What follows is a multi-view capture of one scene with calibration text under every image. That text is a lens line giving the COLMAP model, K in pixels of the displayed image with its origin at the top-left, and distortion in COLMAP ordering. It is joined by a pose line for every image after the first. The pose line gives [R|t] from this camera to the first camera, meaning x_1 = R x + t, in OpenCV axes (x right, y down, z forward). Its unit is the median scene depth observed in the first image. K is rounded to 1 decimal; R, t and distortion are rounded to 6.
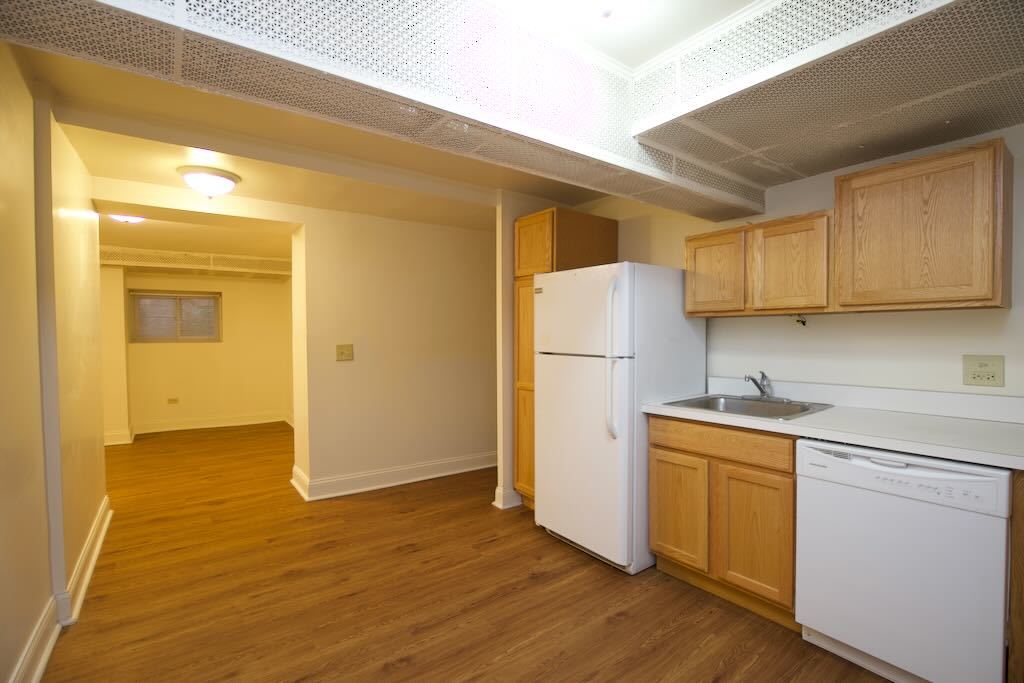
lens RADIAL K [[468.0, 0, 512.4], [0, 468.0, 345.3], [0, 0, 1]] dist [-0.034704, 0.006369]
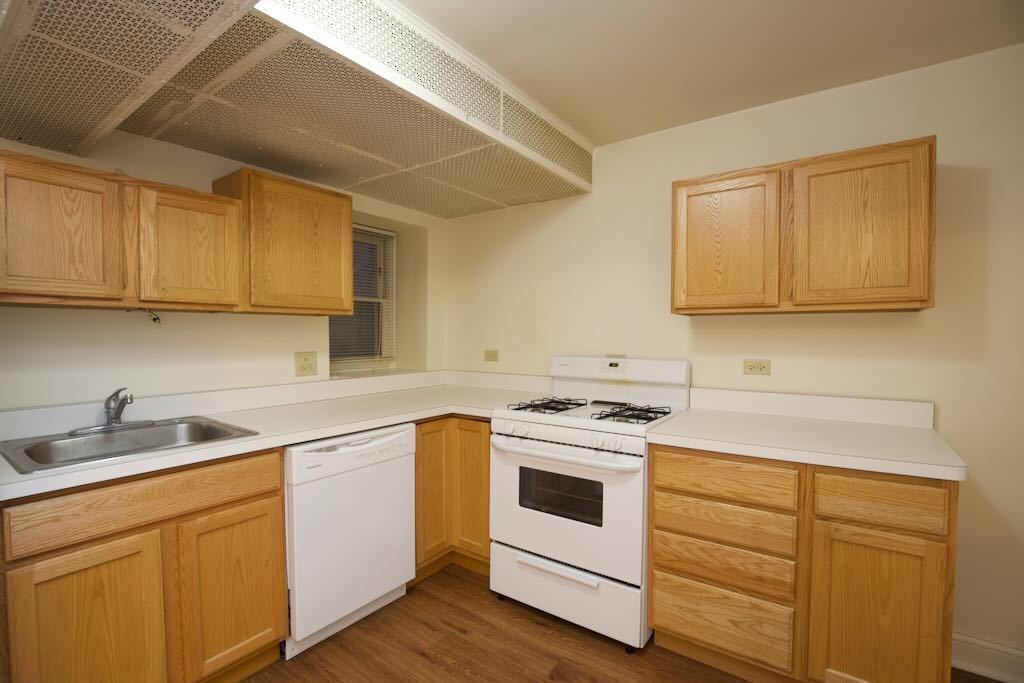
lens RADIAL K [[468.0, 0, 512.4], [0, 468.0, 345.3], [0, 0, 1]] dist [-0.034704, 0.006369]
pose [[-0.306791, -0.017478, 0.951616, -0.365010], [0.022461, 0.999420, 0.025597, -0.015684], [-0.951512, 0.029228, -0.306220, 0.778800]]
